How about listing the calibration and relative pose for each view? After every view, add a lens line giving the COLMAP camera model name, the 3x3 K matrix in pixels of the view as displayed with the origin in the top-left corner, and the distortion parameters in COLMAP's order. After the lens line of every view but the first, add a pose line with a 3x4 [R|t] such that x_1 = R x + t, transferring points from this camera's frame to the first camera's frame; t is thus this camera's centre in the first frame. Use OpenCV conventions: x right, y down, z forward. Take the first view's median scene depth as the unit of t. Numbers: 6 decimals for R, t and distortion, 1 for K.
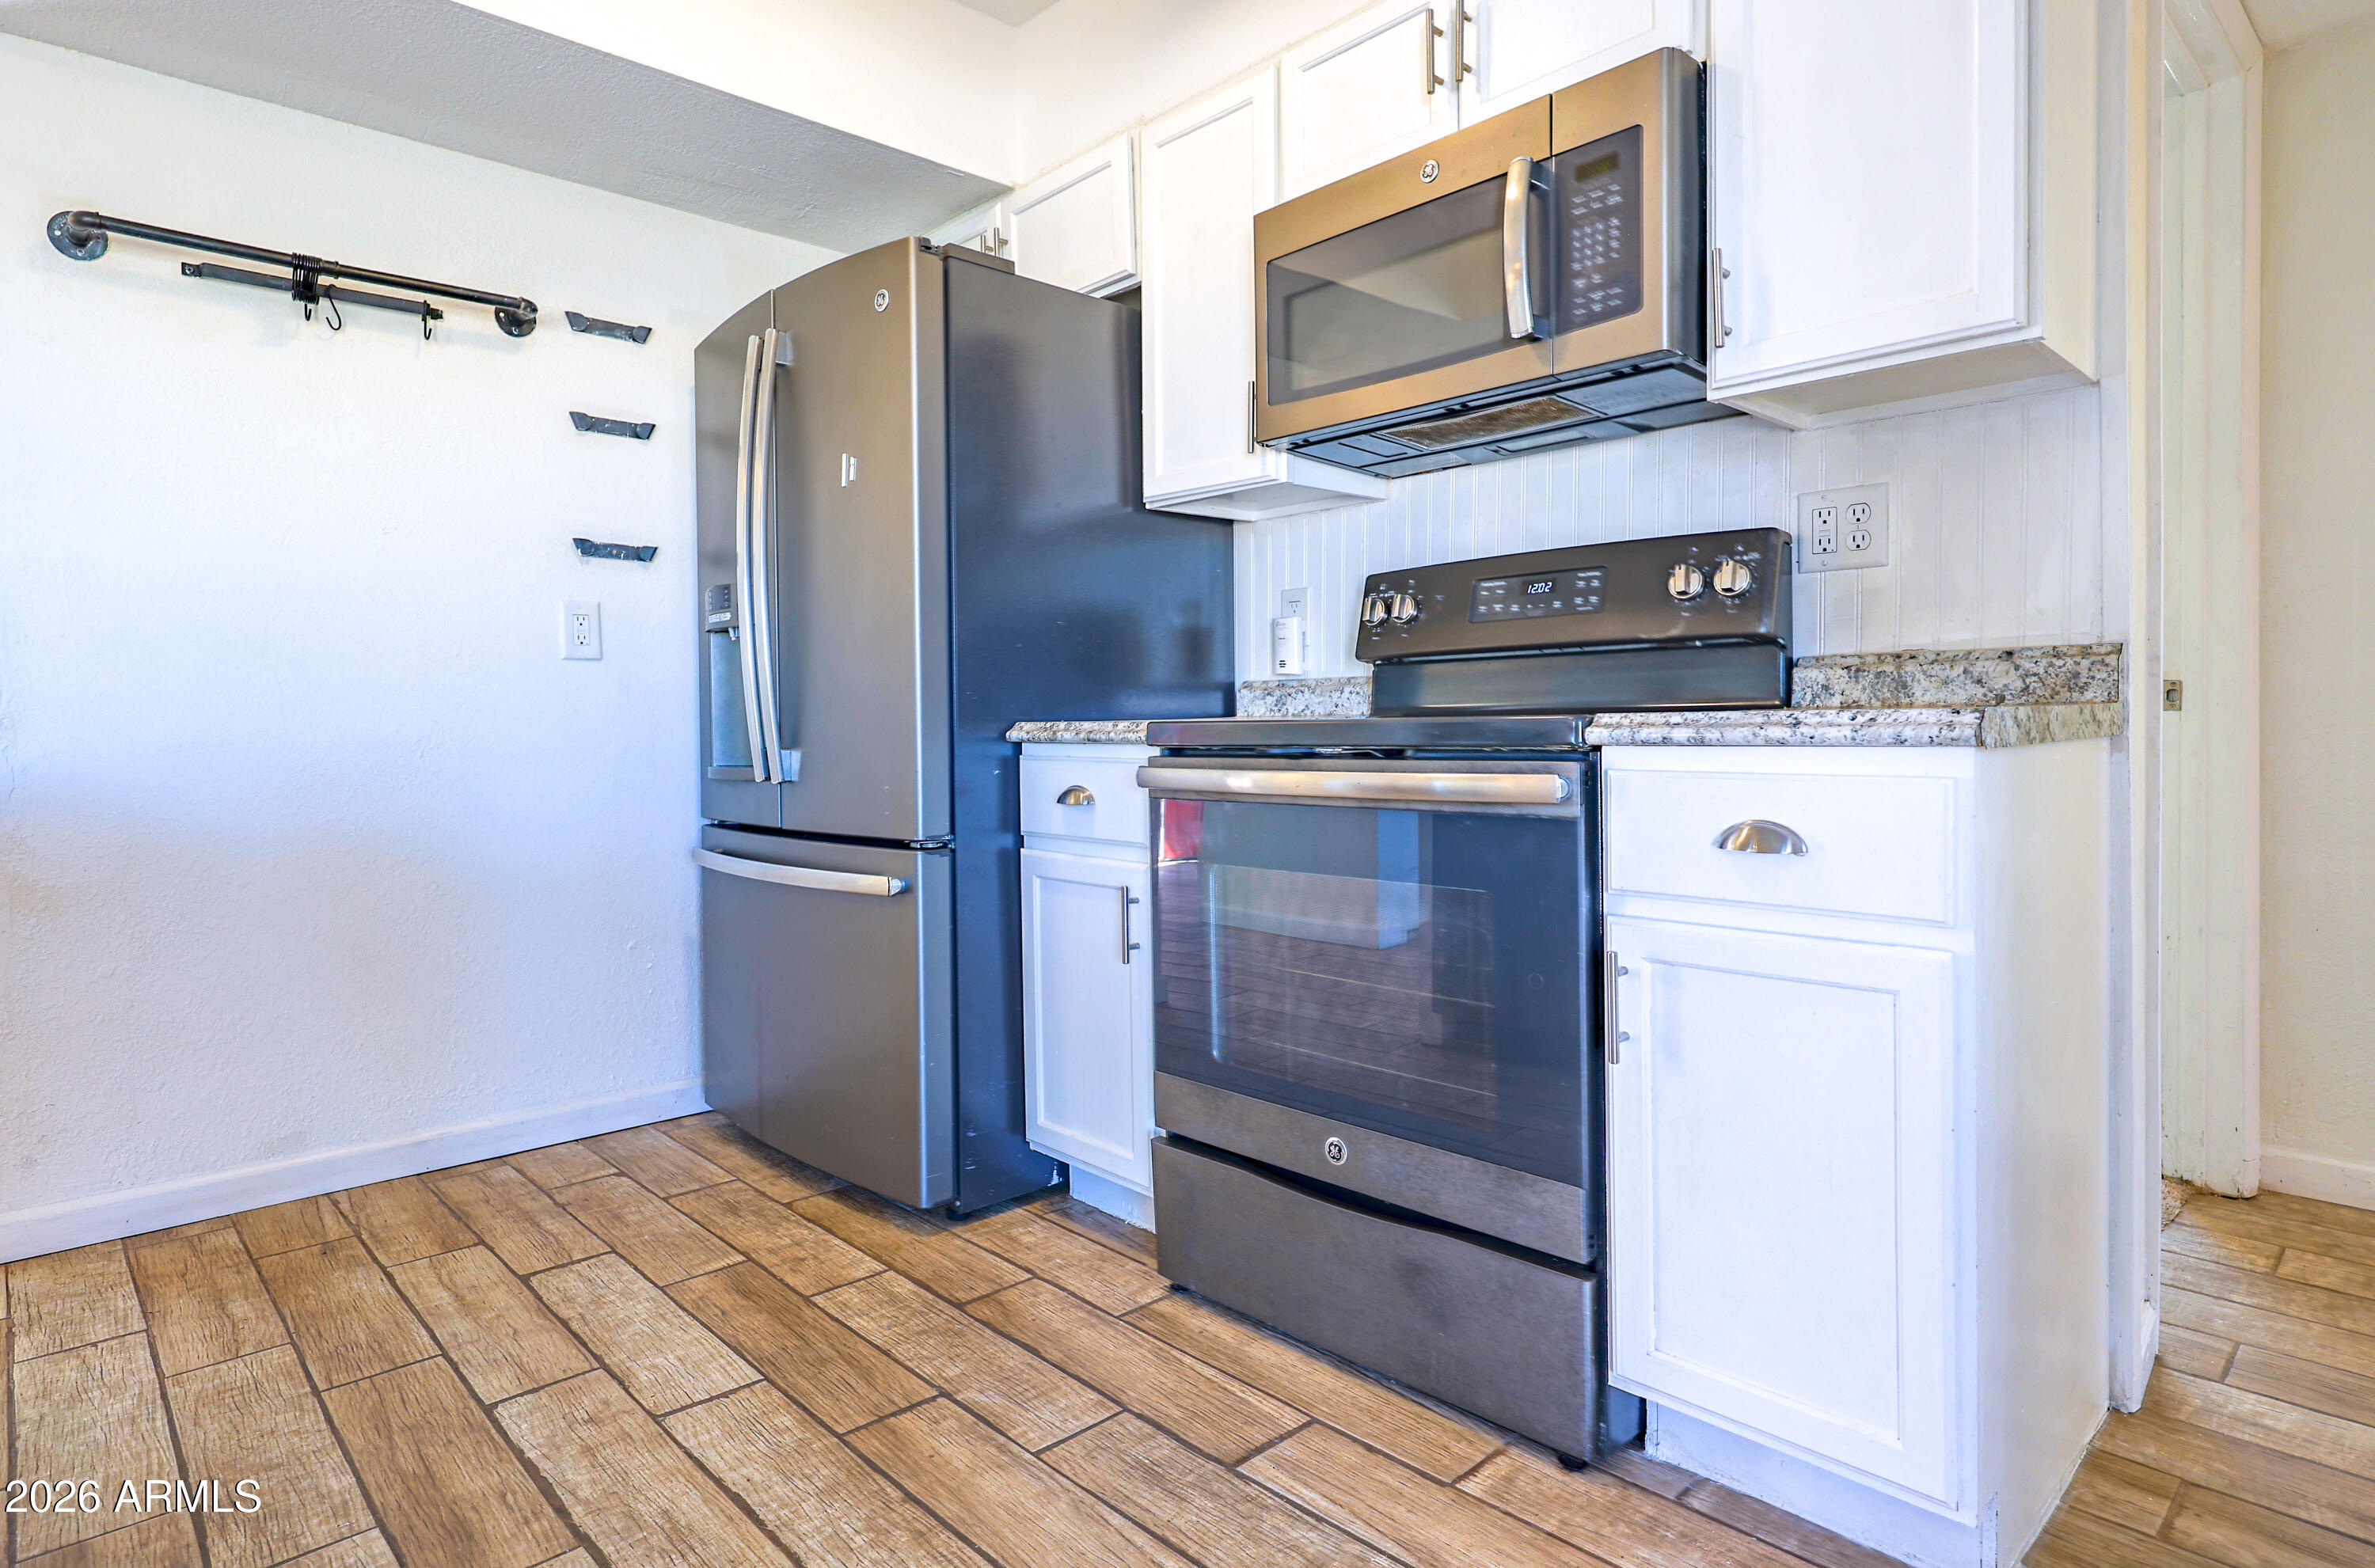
lens RADIAL K [[1271.9, 0, 1175.7], [0, 1271.9, 771.7], [0, 0, 1]] dist [-0.001153, 0.000227]
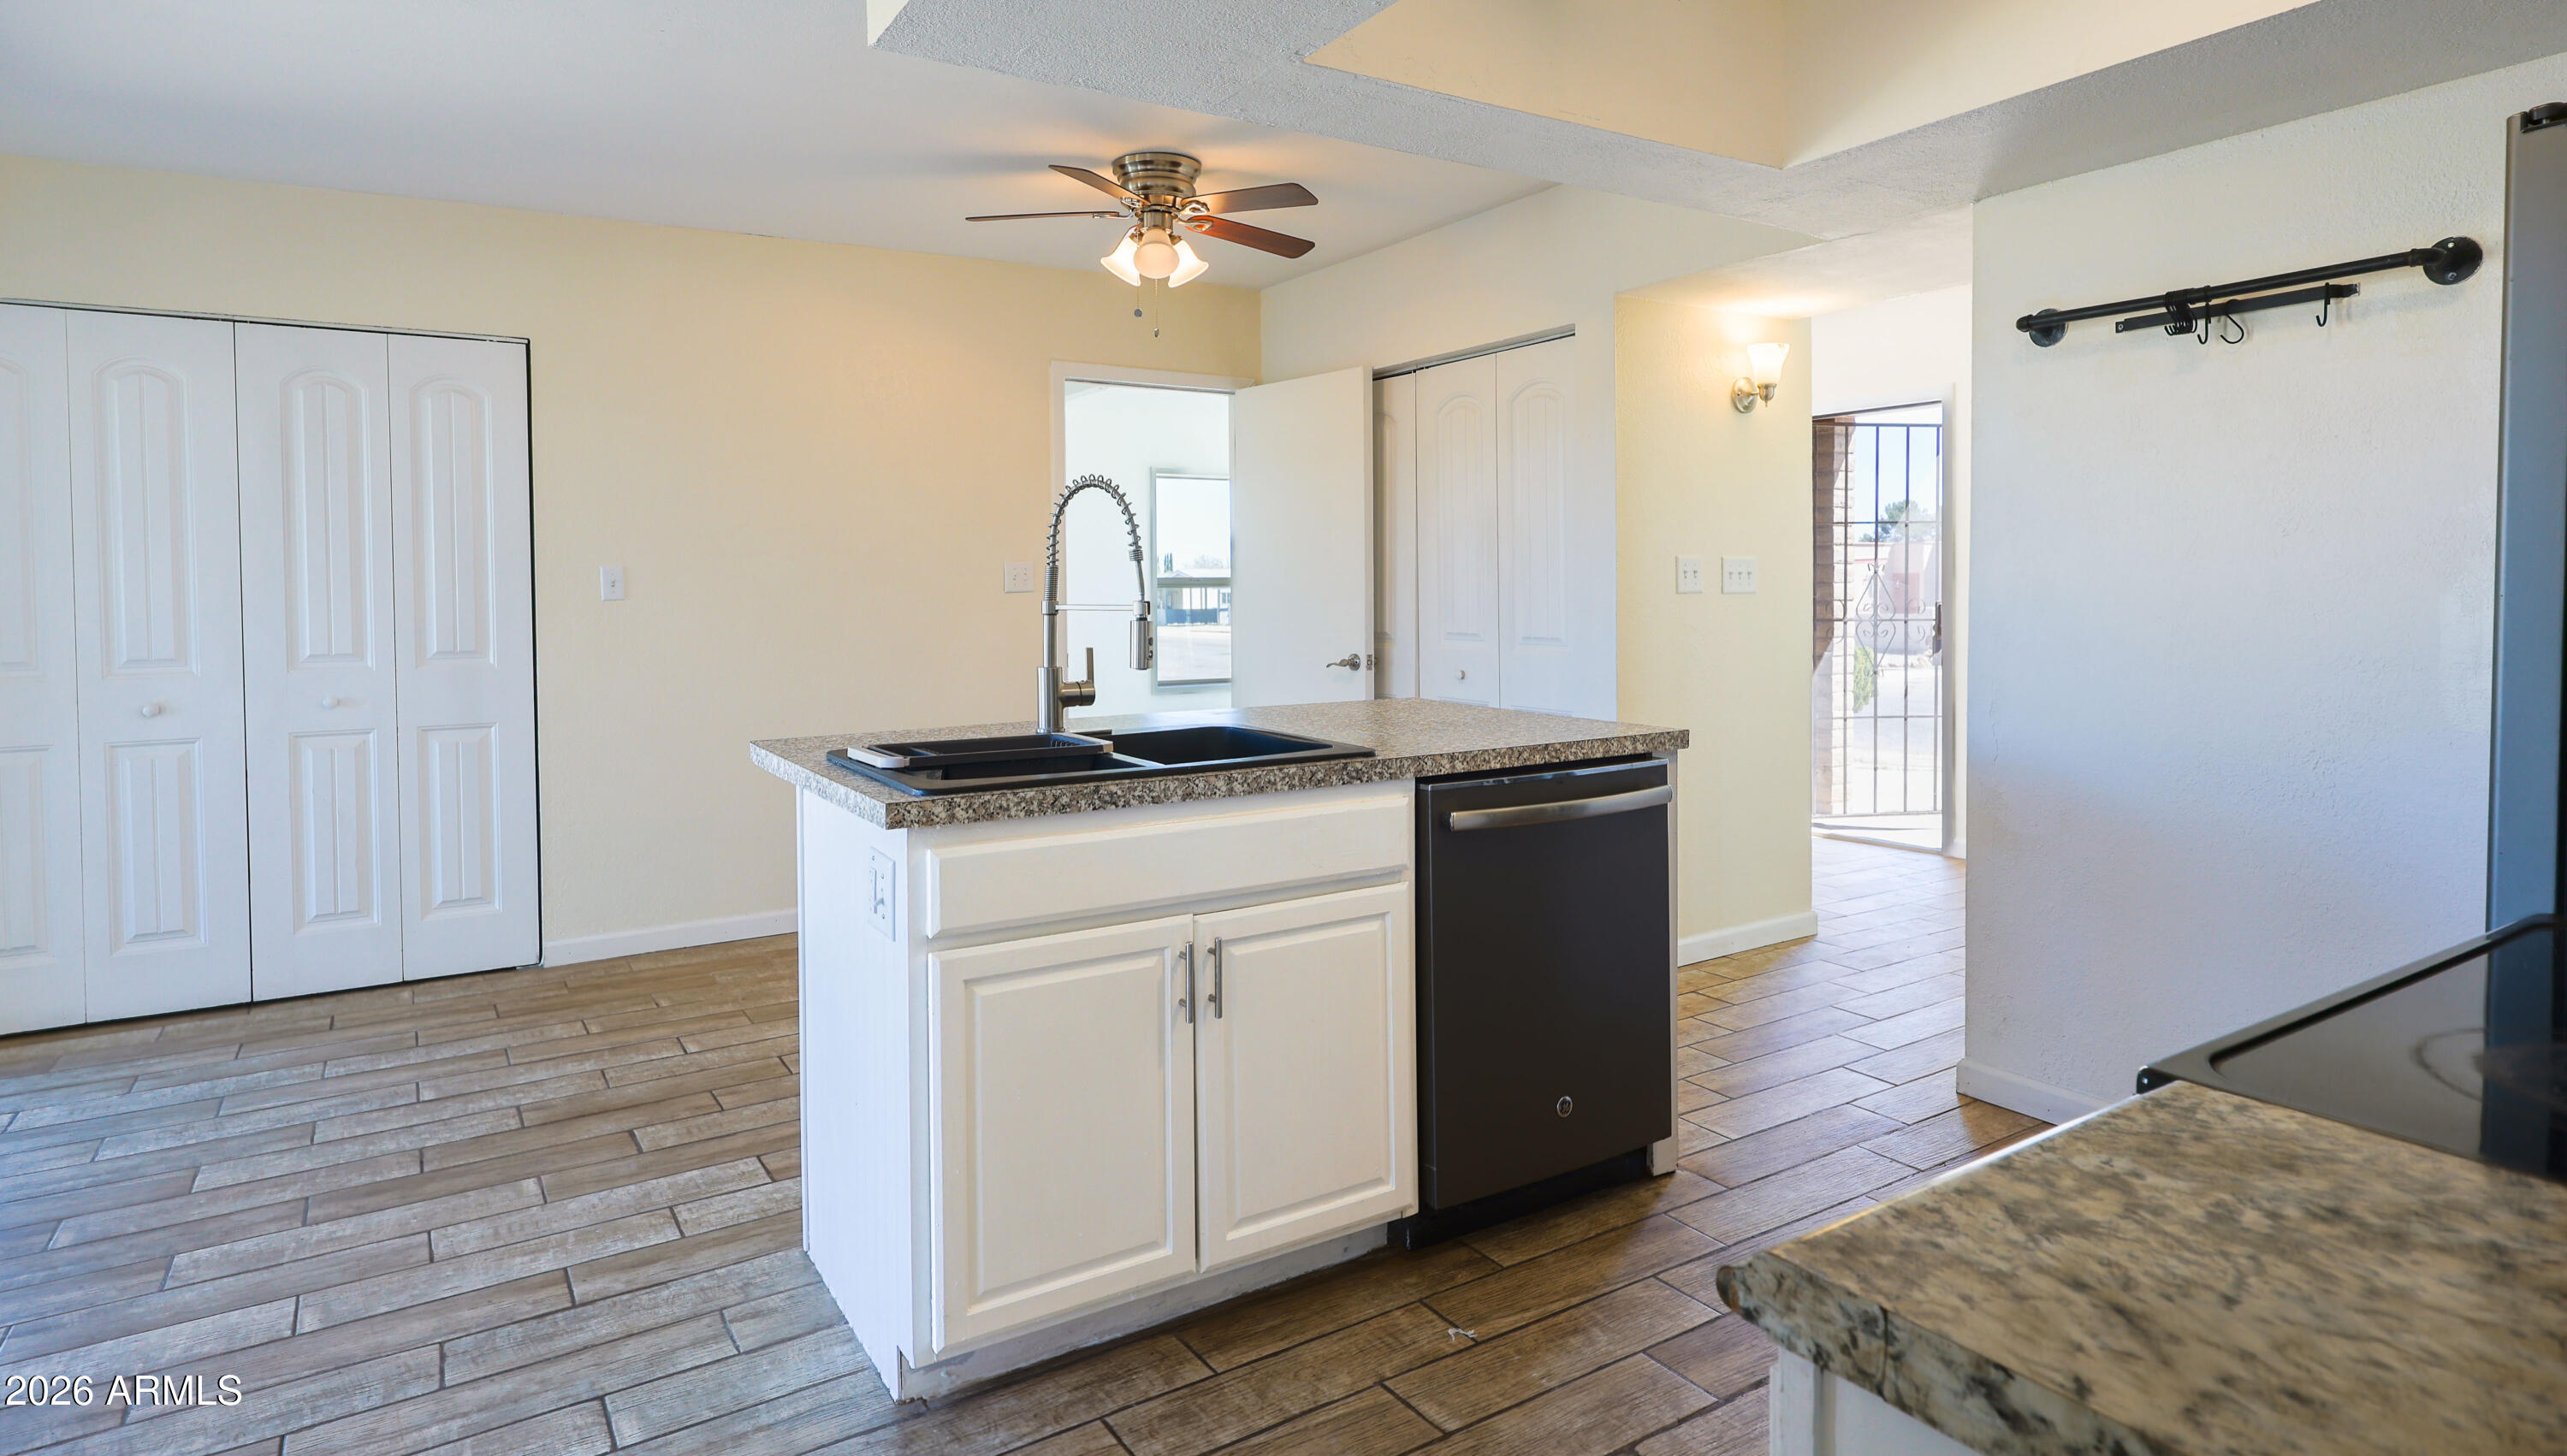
lens RADIAL K [[1338.4, 0, 1274.6], [0, 1338.4, 718.1], [0, 0, 1]] dist [-0.019814, -0.000394]
pose [[-0.170772, 0.107952, -0.979379, 0.674443], [-0.038621, 0.992483, 0.116131, -0.177119], [0.984553, 0.057657, -0.165319, 0.539122]]
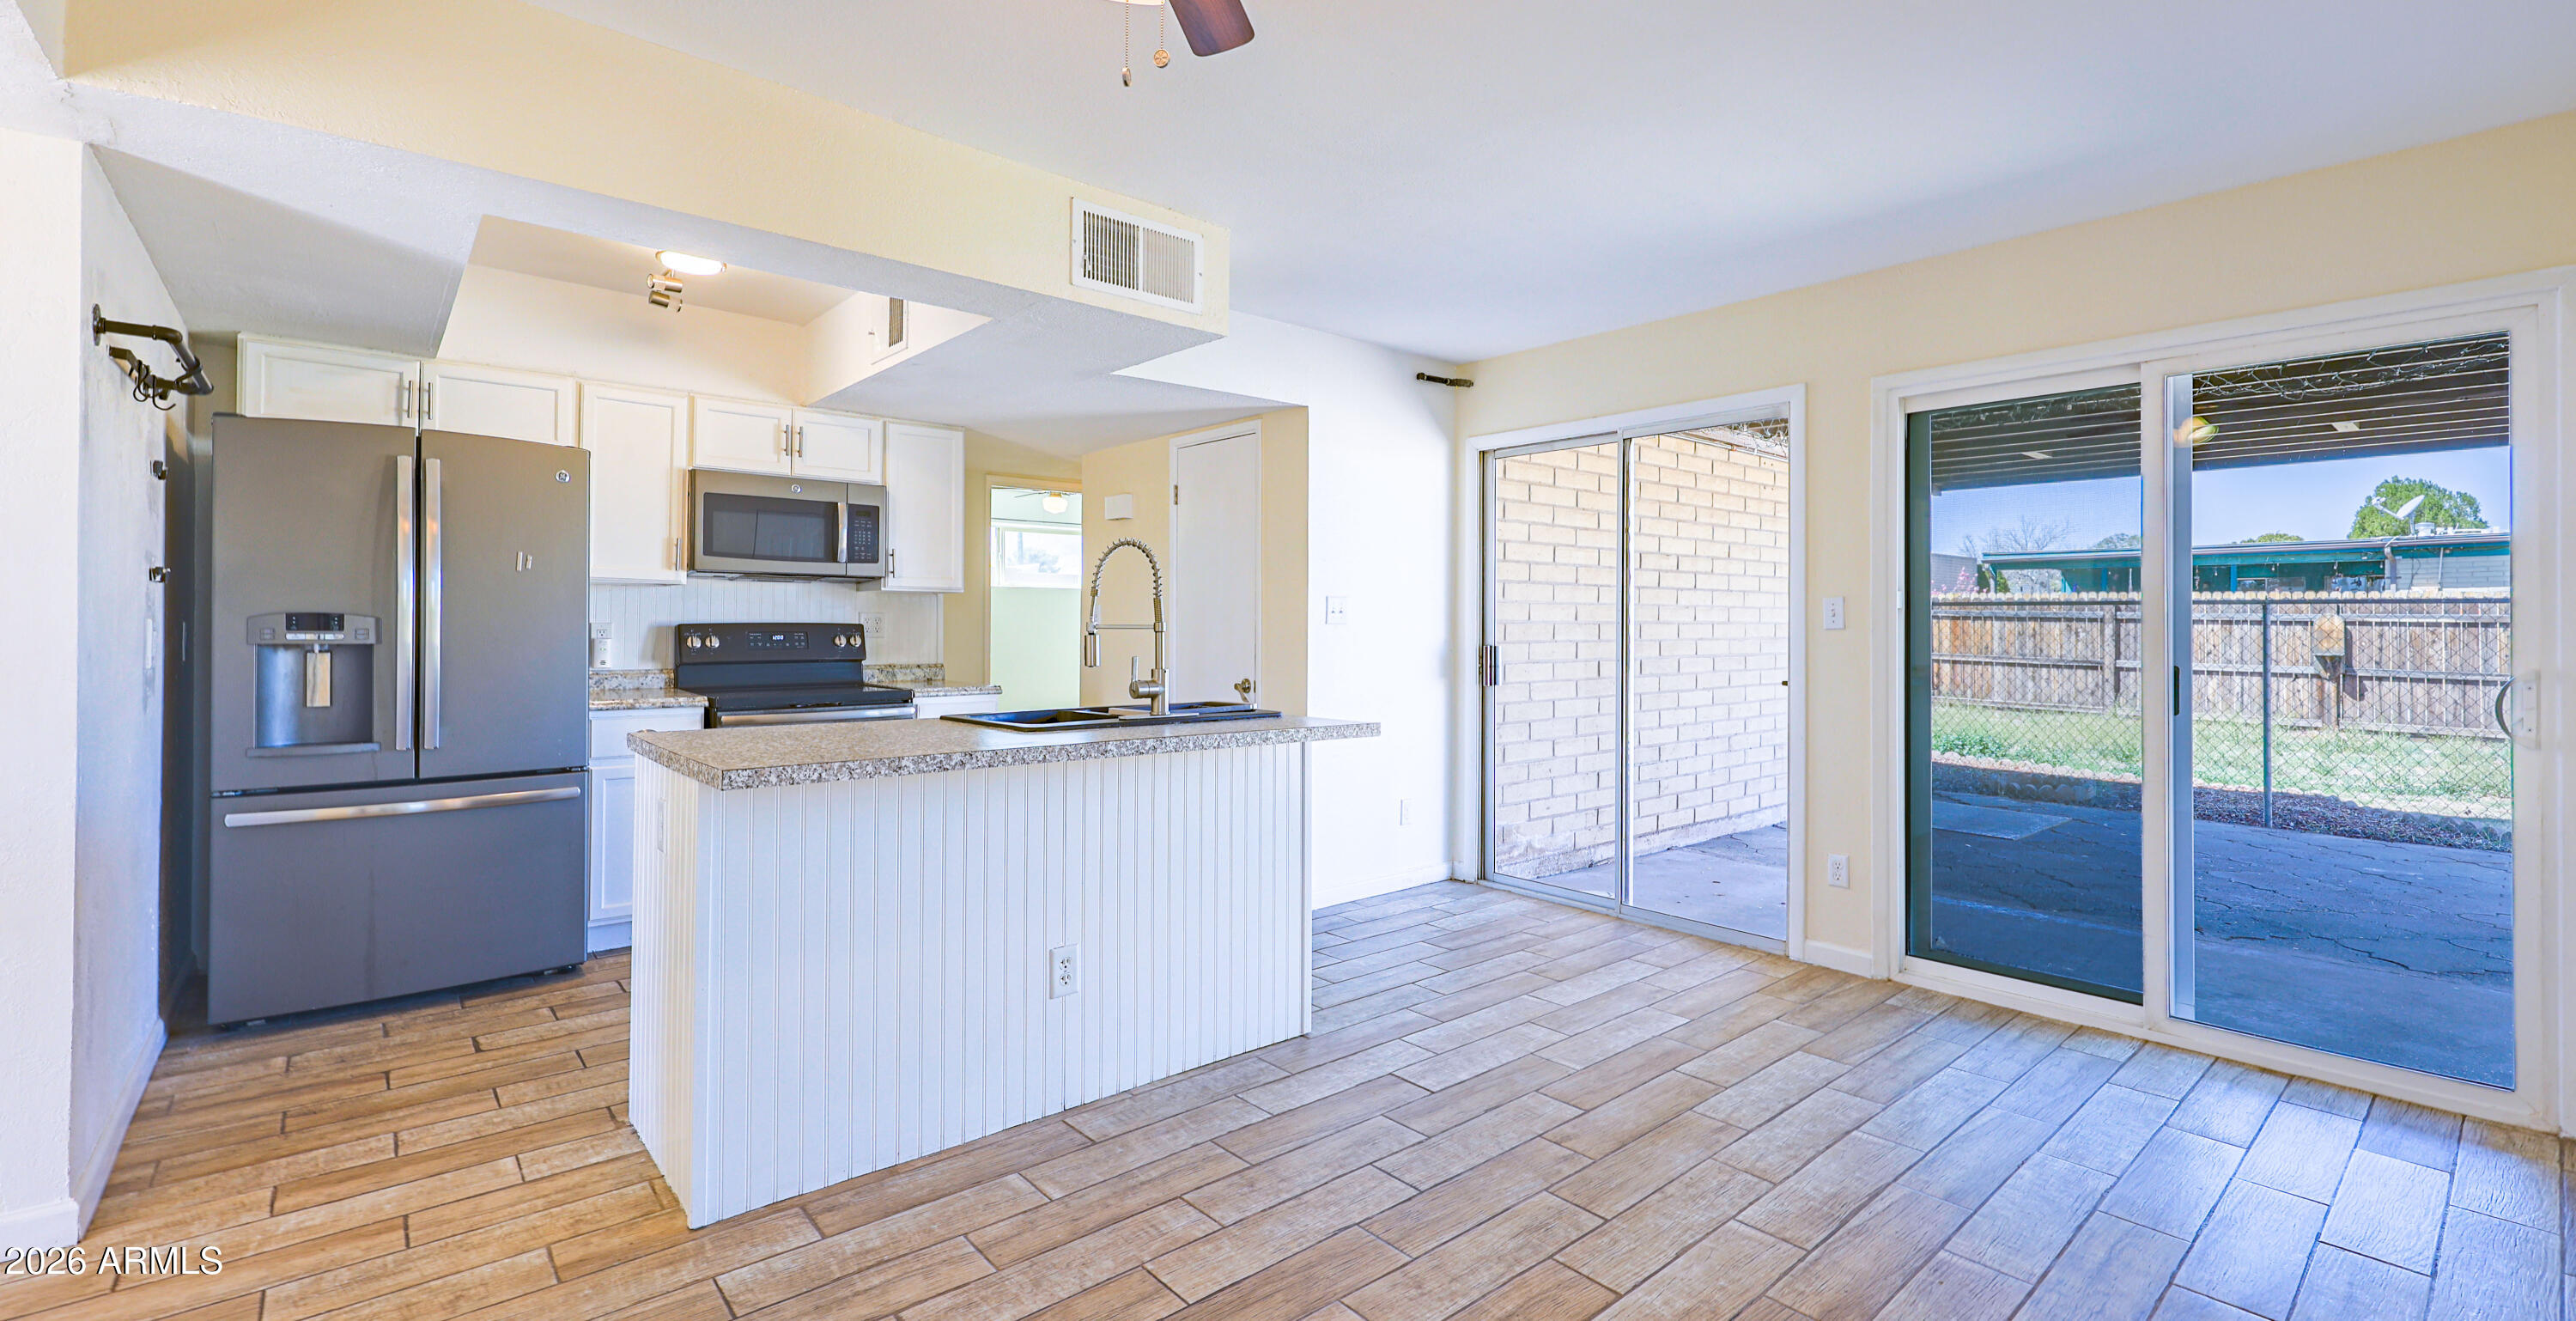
lens RADIAL K [[1110.8, 0, 1307.8], [0, 1110.8, 622.2], [0, 0, 1]] dist [-0.003485, -0.000200]
pose [[0.017073, 0.019648, 0.999661, -2.079788], [0.040222, 0.998984, -0.020321, -0.092636], [-0.999045, 0.040556, 0.016265, -0.124878]]
